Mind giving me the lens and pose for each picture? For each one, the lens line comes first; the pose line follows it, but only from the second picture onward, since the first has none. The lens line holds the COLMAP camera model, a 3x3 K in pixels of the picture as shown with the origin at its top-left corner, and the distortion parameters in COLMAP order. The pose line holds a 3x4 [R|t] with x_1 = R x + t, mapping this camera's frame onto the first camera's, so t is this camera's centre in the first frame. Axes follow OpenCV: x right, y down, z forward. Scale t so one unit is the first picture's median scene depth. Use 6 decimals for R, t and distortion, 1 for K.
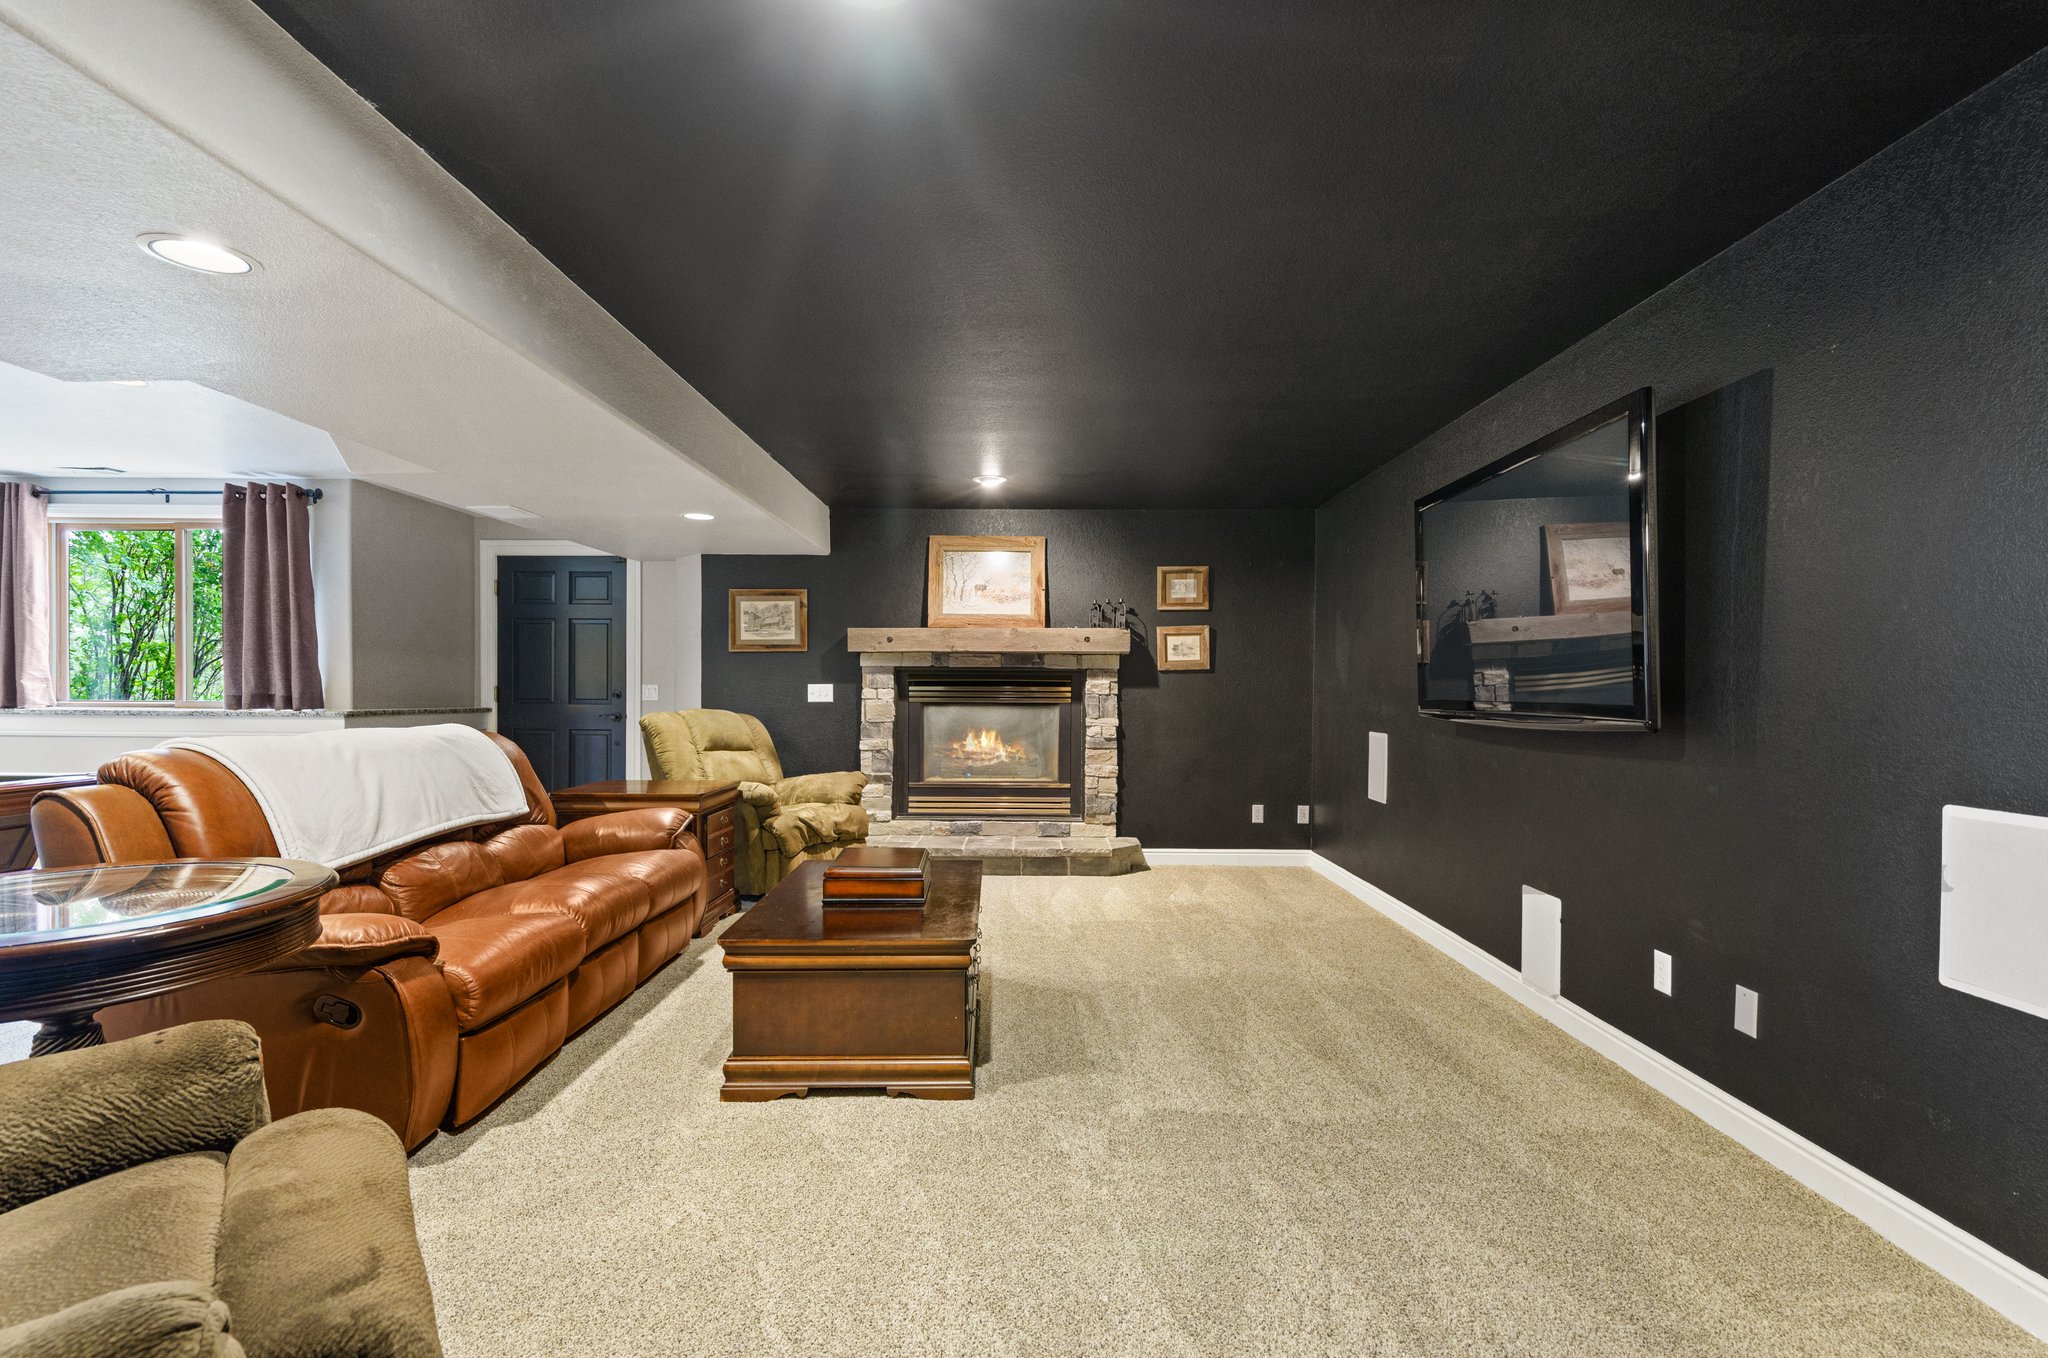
lens RADIAL K [[941.3, 0, 1023.3], [0, 941.3, 690.1], [0, 0, 1]] dist [0.000029, -0.000169]
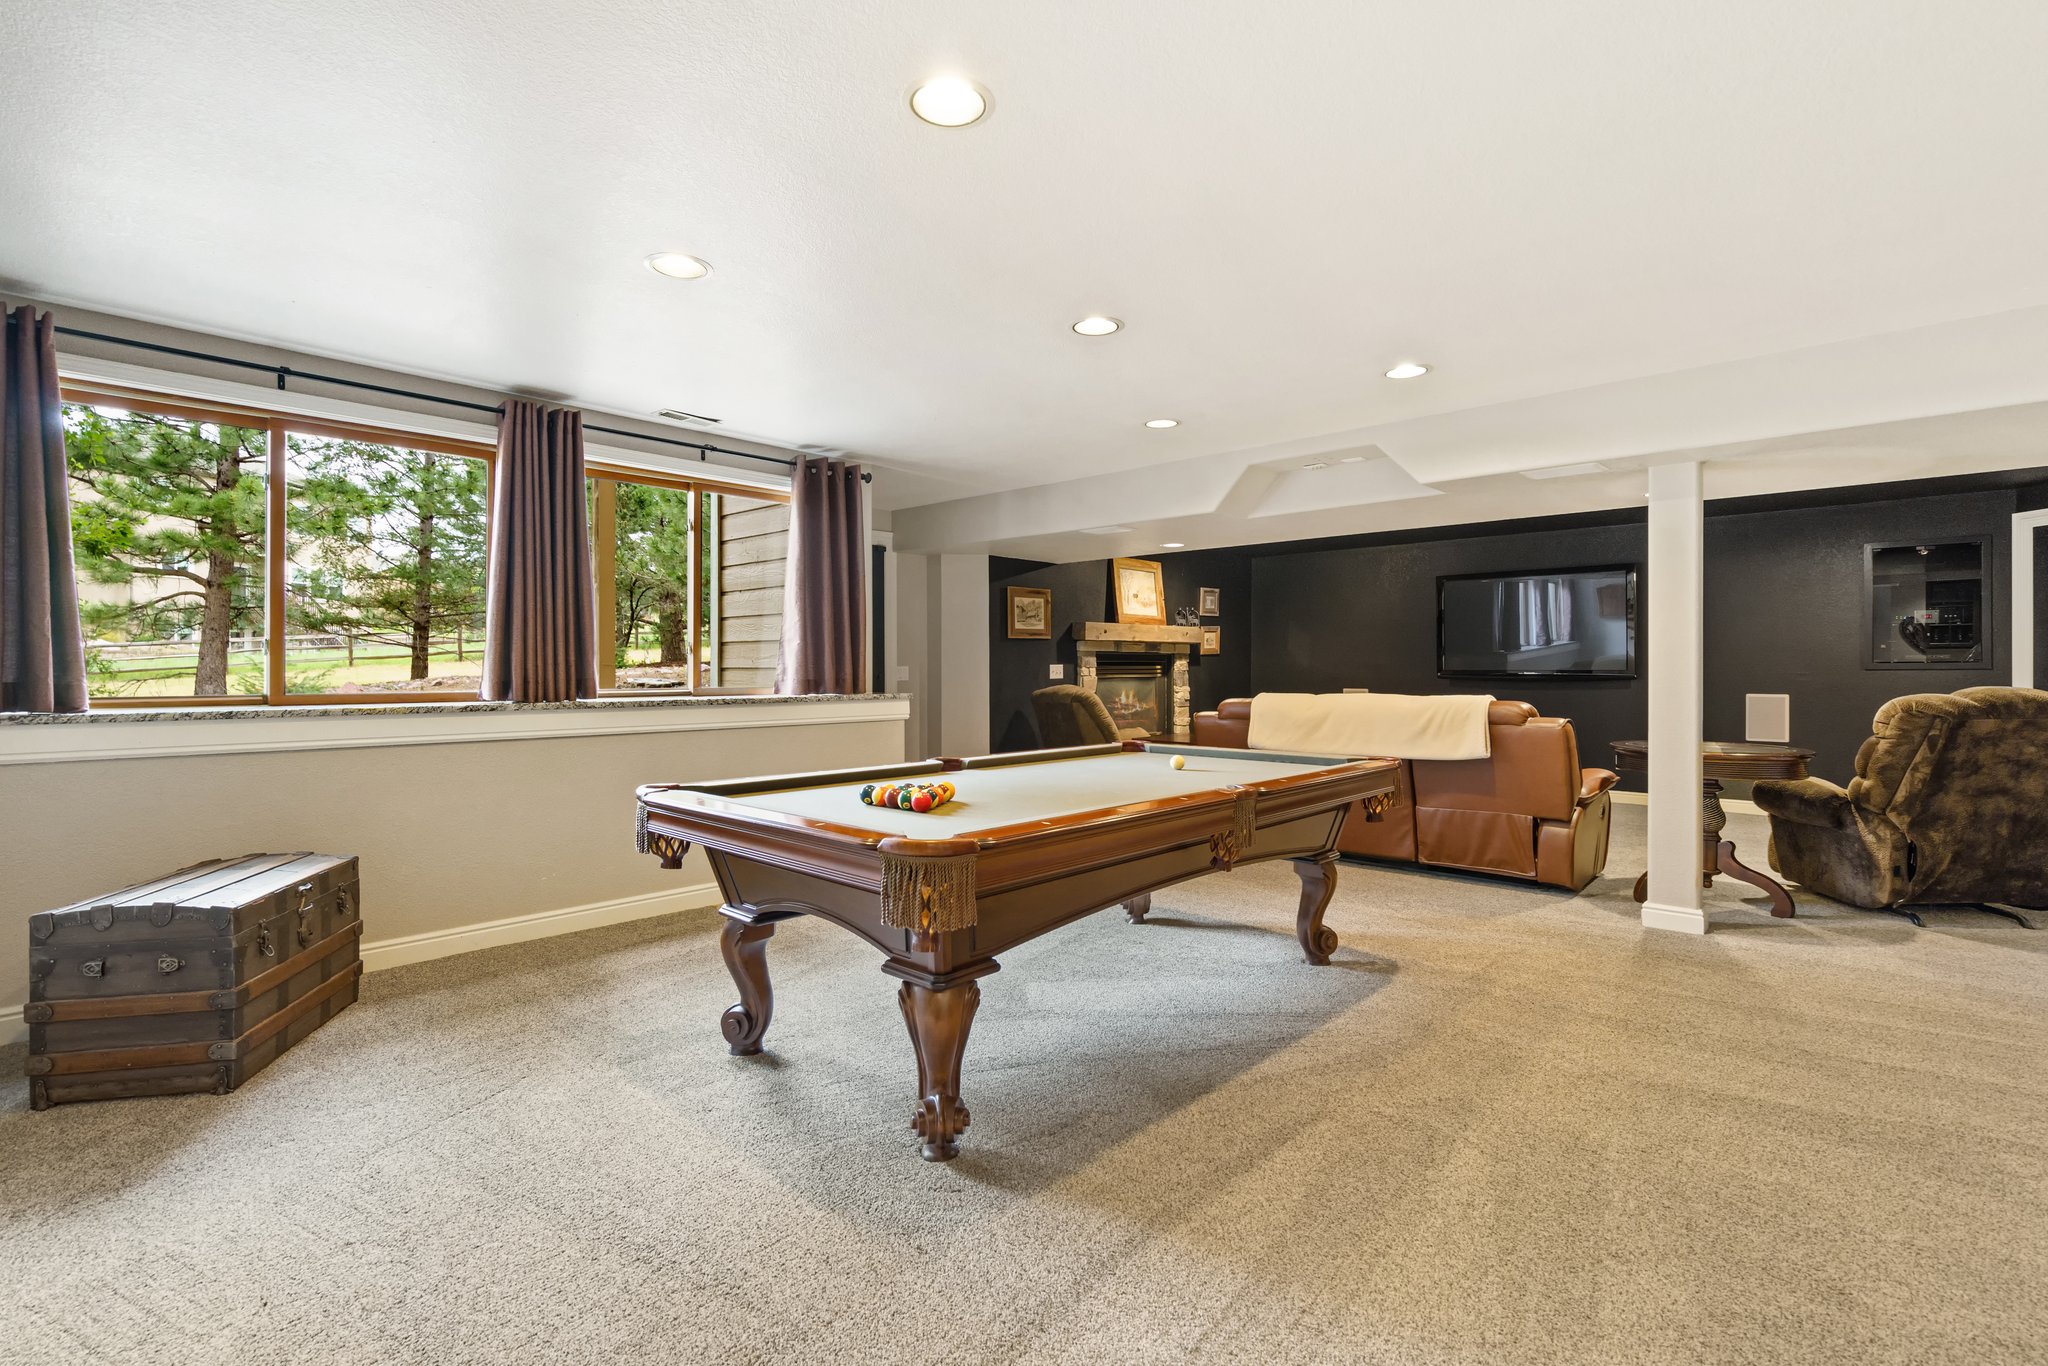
lens RADIAL K [[941.3, 0, 1019.6], [0, 941.3, 671.6], [0, 0, 1]] dist [0.000029, -0.000169]
pose [[0.678901, -0.010396, 0.734156, -1.188493], [0.008559, 0.999944, 0.006245, -0.005738], [-0.734180, 0.002044, 0.678952, 0.174370]]
